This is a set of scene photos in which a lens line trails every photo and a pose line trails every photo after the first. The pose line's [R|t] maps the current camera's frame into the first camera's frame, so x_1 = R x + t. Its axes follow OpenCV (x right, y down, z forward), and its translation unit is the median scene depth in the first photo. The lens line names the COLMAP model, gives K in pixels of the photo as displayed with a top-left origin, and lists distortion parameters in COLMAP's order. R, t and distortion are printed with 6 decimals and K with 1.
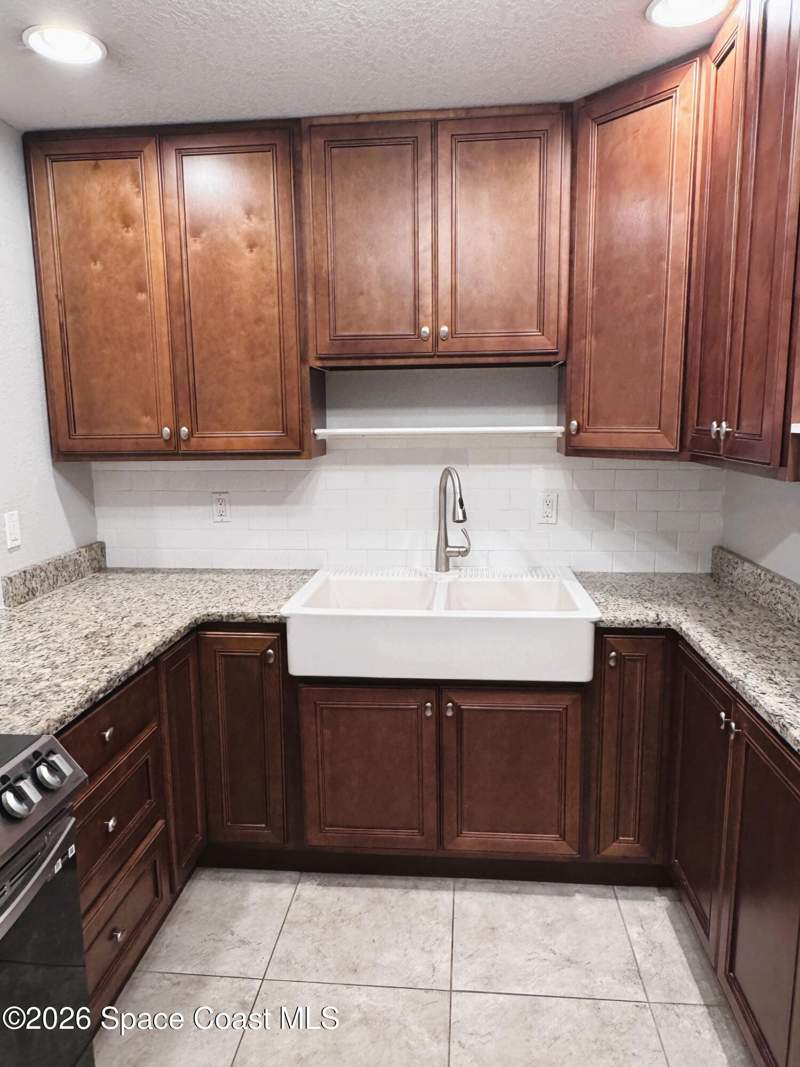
lens RADIAL K [[711.1, 0, 400.0], [0, 711.1, 533.5], [0, 0, 1]] dist [0.000054, 0.000370]
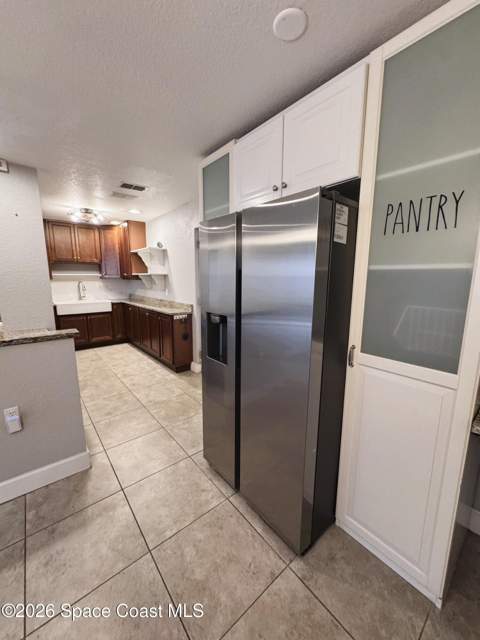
lens RADIAL K [[259.2, 0, 240.0], [0, 259.2, 320.0], [0, 0, 1]] dist [-0.000255, -0.000002]
pose [[0.712223, -0.103723, 0.694248, -0.543466], [0.100913, 0.993879, 0.044963, 0.275420], [-0.694662, 0.038035, 0.718330, -1.511077]]
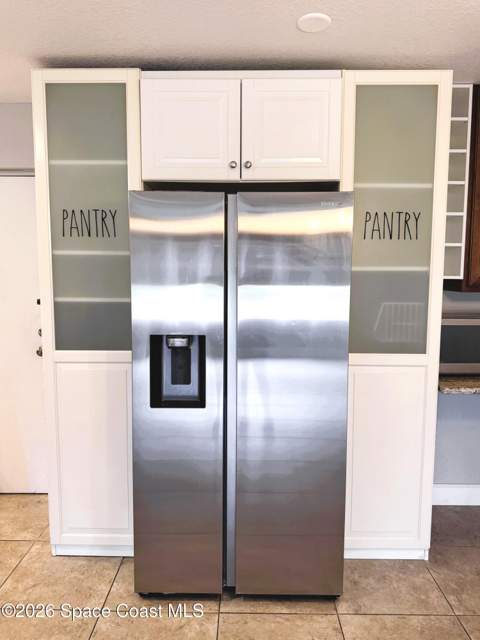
lens RADIAL K [[460.5, 0, 240.0], [0, 460.5, 320.0], [0, 0, 1]] dist [0.051810, -0.079389]
pose [[-0.087692, -0.085259, 0.992492, -0.932341], [0.157524, 0.982608, 0.098328, 0.192914], [-0.983614, 0.164963, -0.072736, -0.995172]]
